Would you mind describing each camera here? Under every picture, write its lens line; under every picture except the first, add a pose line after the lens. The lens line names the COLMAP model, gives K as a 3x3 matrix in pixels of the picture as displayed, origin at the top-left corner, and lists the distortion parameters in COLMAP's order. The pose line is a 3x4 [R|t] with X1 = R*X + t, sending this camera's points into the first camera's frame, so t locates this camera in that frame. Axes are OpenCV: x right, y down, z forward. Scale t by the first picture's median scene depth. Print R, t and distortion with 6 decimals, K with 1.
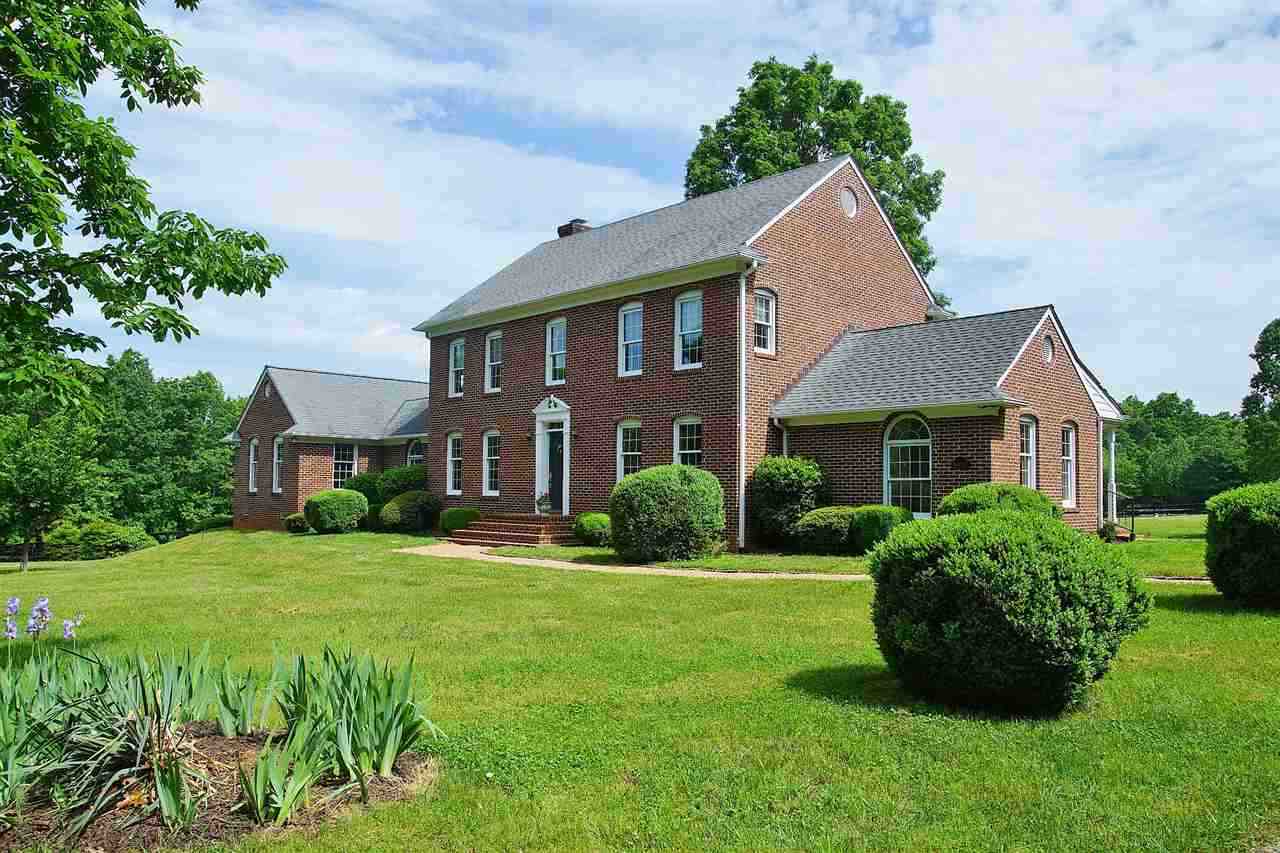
lens RADIAL K [[1029.4, 0, 640.0], [0, 1029.4, 426.5], [0, 0, 1]] dist [-0.082036, 0.008106]
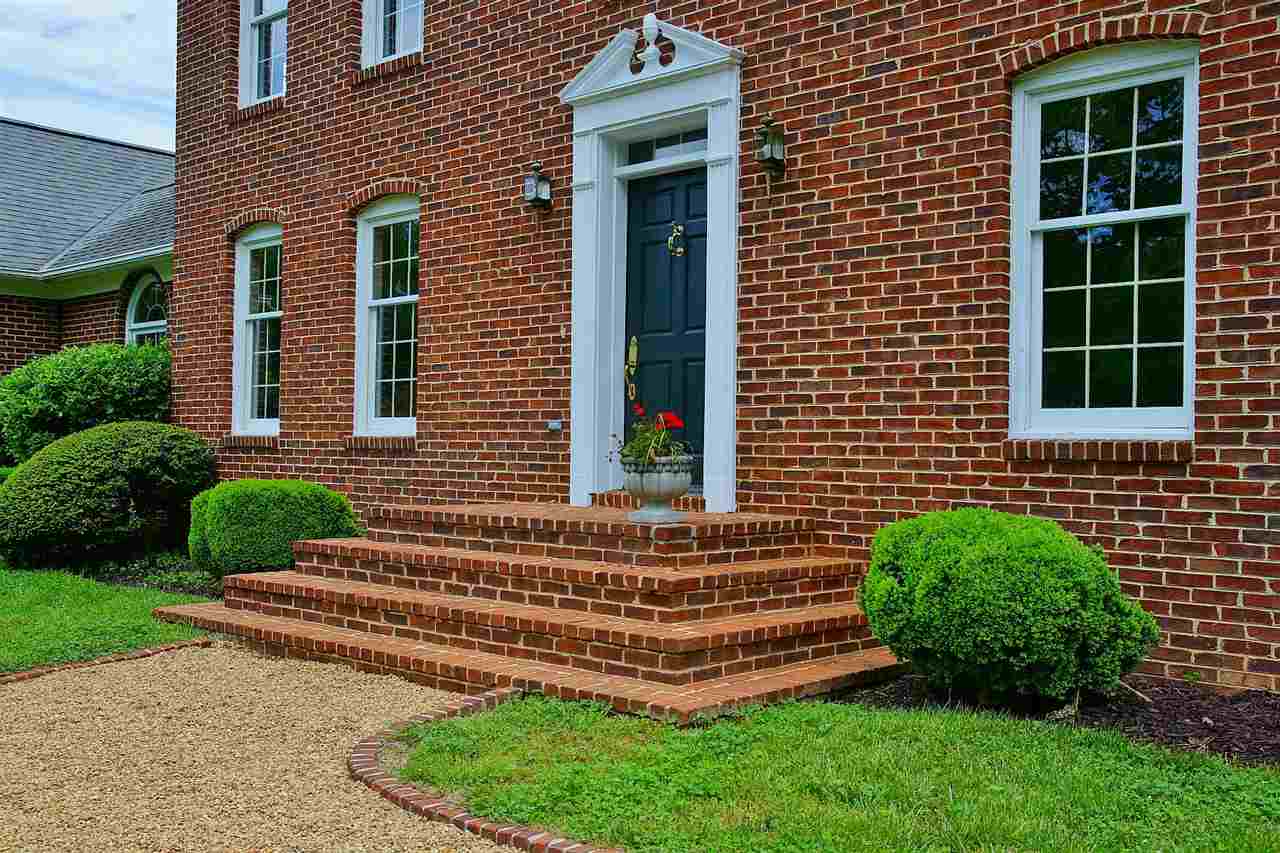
lens RADIAL K [[1230.5, 0, 640.0], [0, 1230.5, 426.5], [0, 0, 1]] dist [-0.002523, 0.004682]
pose [[0.996786, 0.004077, 0.080005, -0.102328], [-0.007285, 0.999179, 0.039855, 0.050633], [-0.079777, -0.040309, 0.995997, 0.657839]]
